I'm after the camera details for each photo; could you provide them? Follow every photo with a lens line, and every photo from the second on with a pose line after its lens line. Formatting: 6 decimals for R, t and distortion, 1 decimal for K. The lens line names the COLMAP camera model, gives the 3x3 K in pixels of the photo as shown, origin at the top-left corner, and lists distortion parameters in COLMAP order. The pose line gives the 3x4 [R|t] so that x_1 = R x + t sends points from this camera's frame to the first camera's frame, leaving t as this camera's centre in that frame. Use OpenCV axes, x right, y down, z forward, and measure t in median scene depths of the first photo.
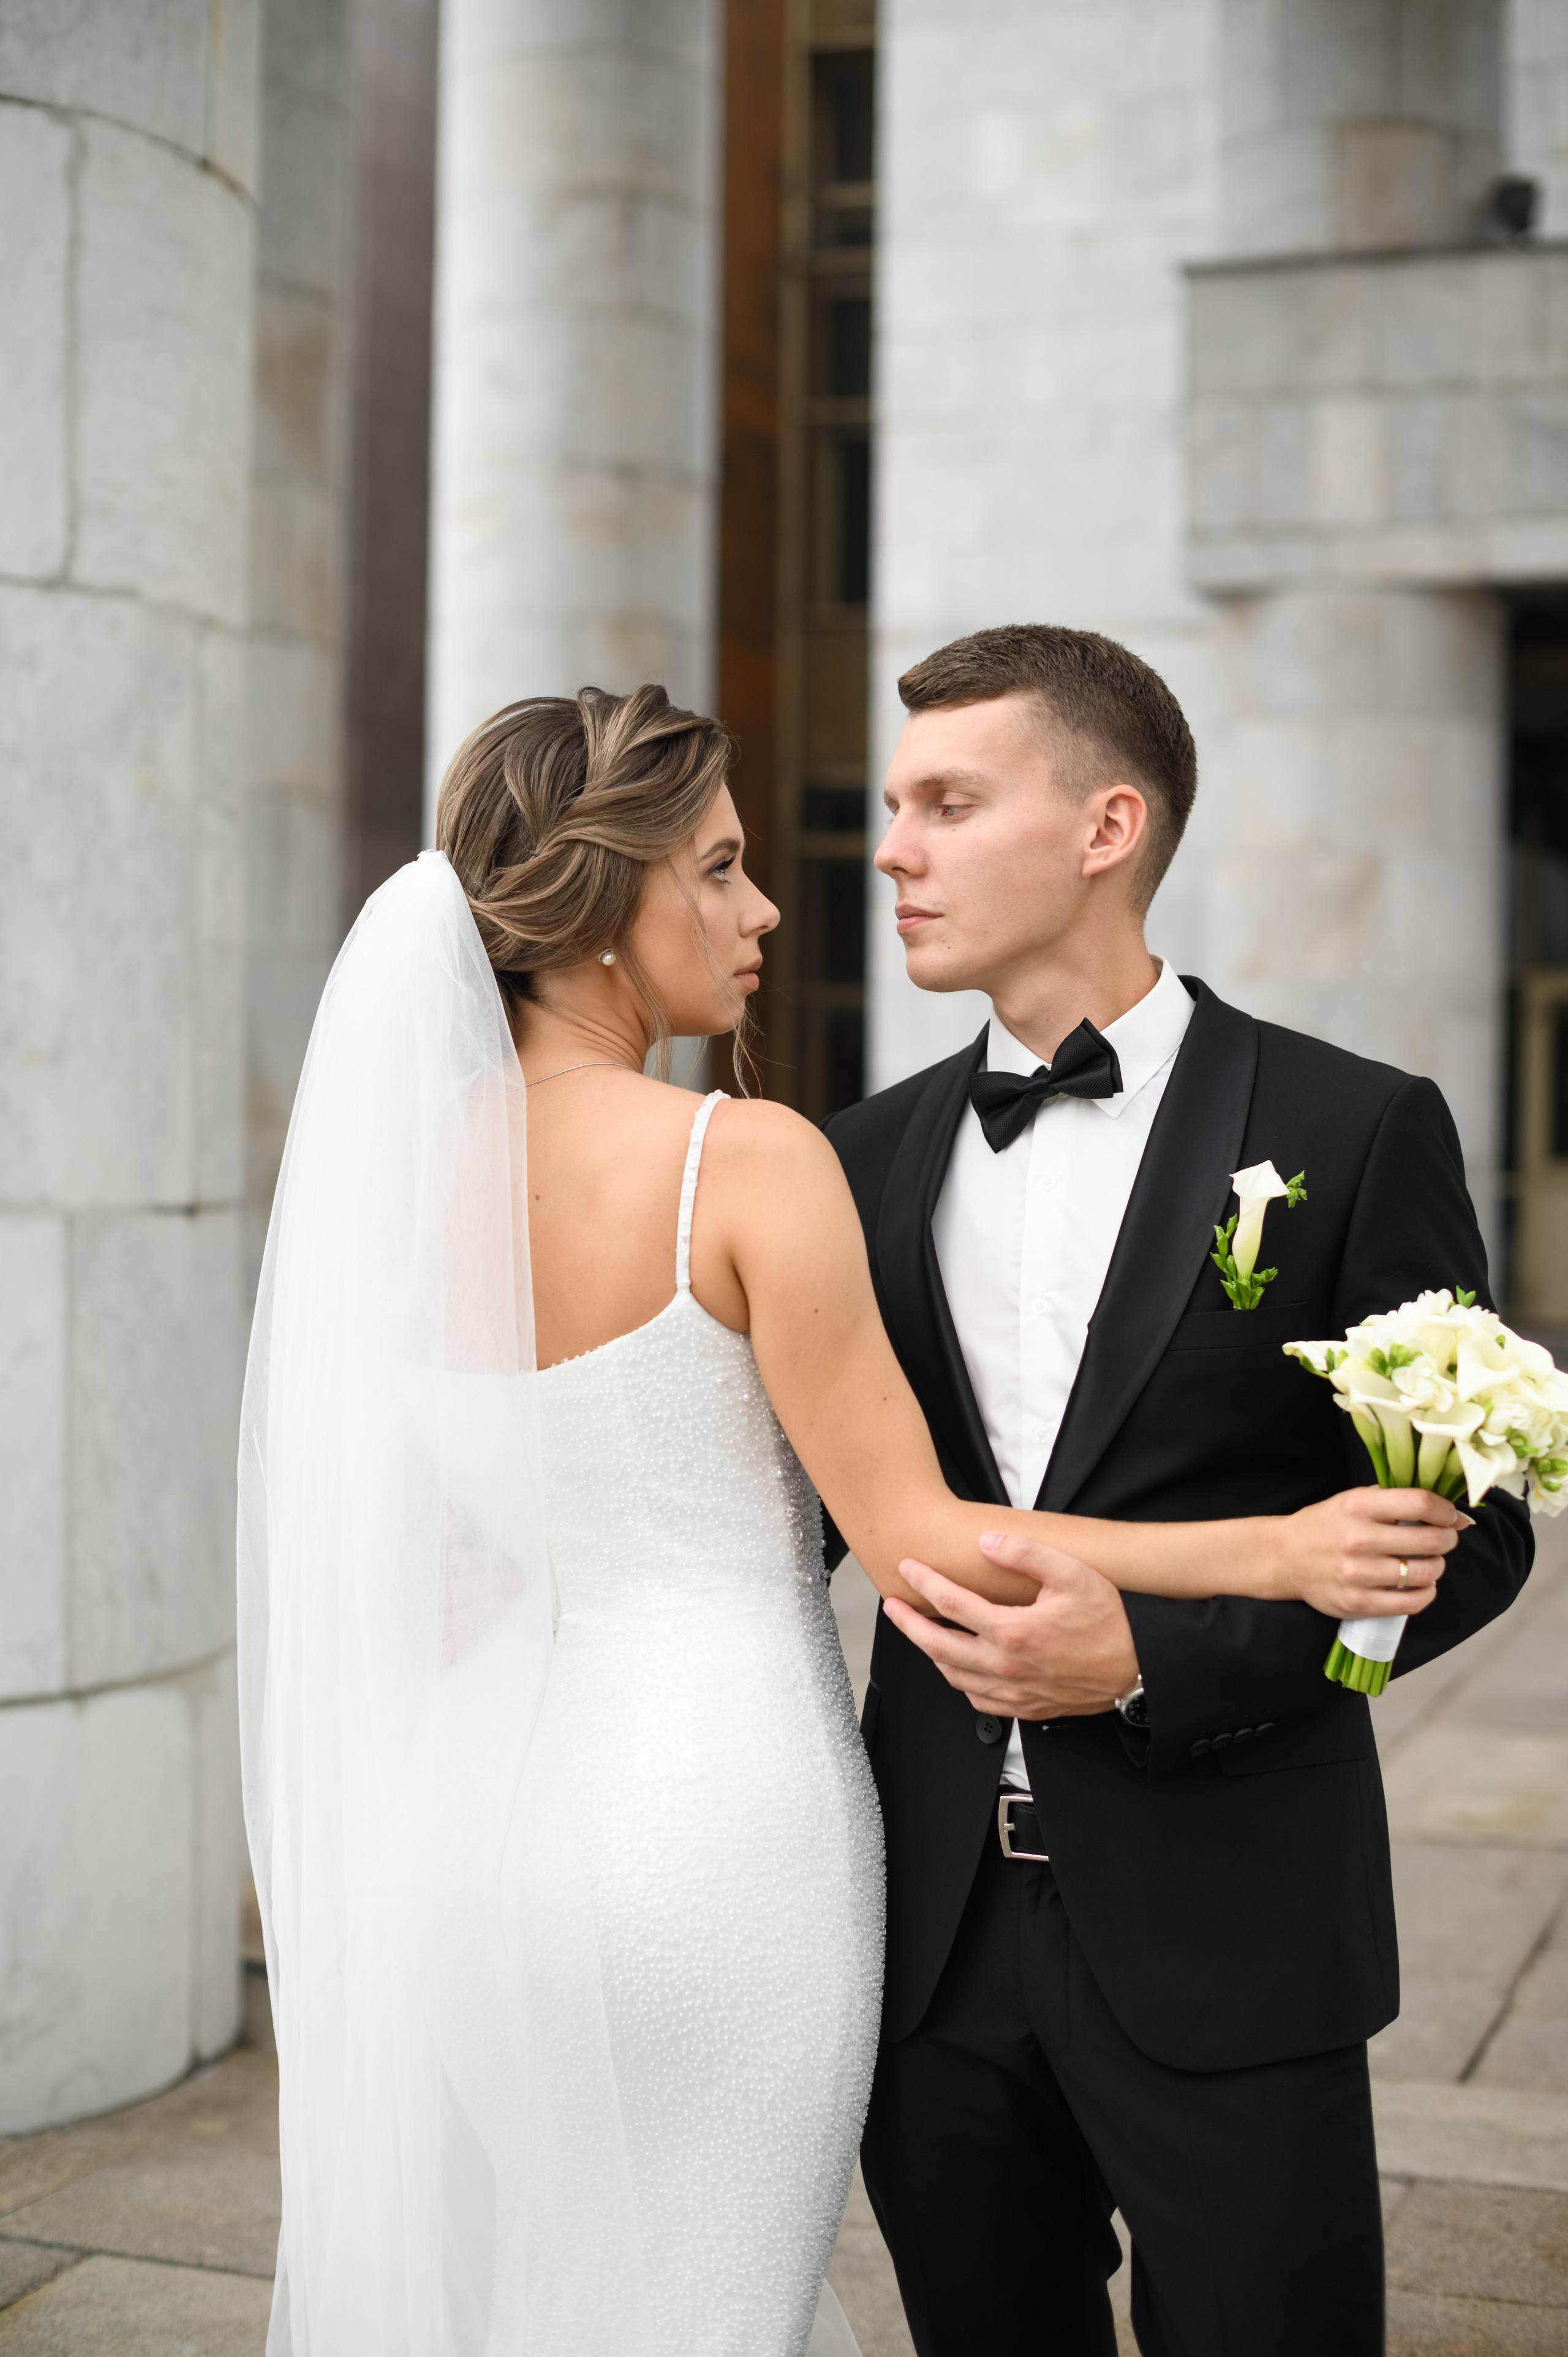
lens RADIAL K [[3372.8, 0, 723.2], [0, 3372.8, 1179.3], [0, 0, 1]] dist [-0.121390, 0.030128]
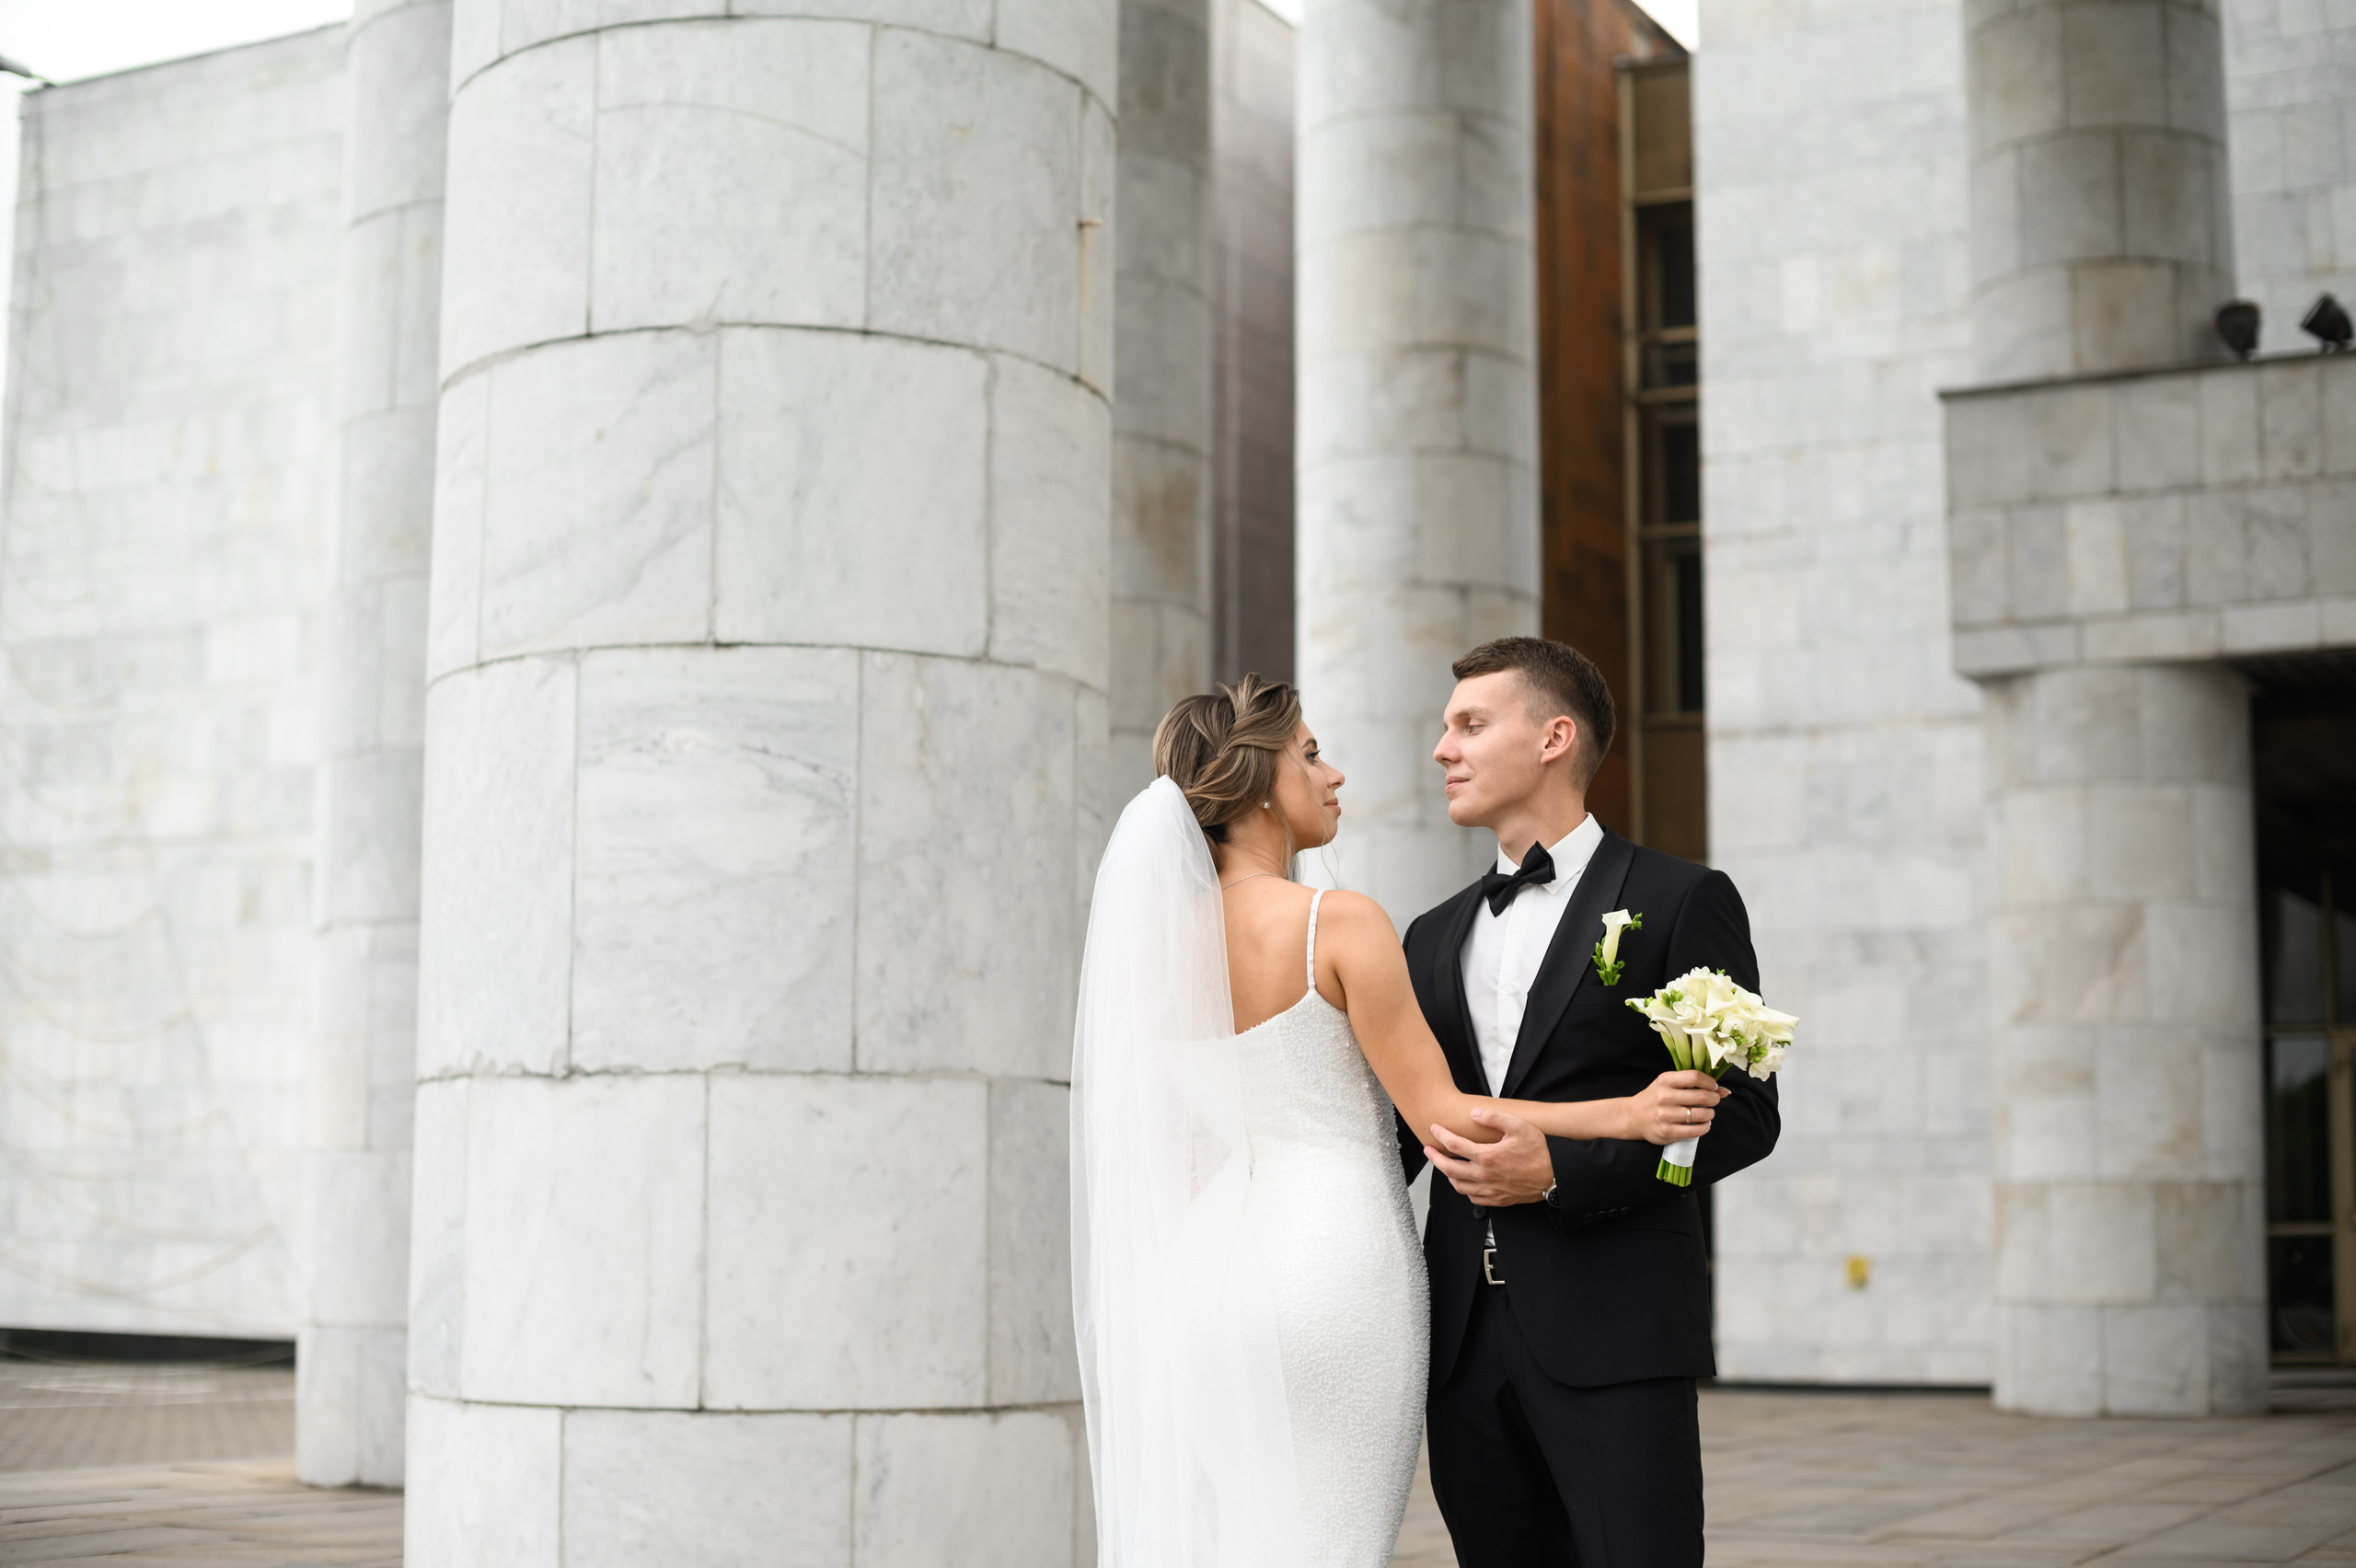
lens RADIAL K [[3371.7, 0, 1178.0], [0, 3371.7, 784.0], [0, 0, 1]] dist [-0.121390, 0.030128]
pose [[0.991265, -0.026587, -0.129175, 0.081900], [0.006491, 0.988117, -0.153569, 0.109035], [0.131723, 0.151389, 0.979658, -0.457885]]
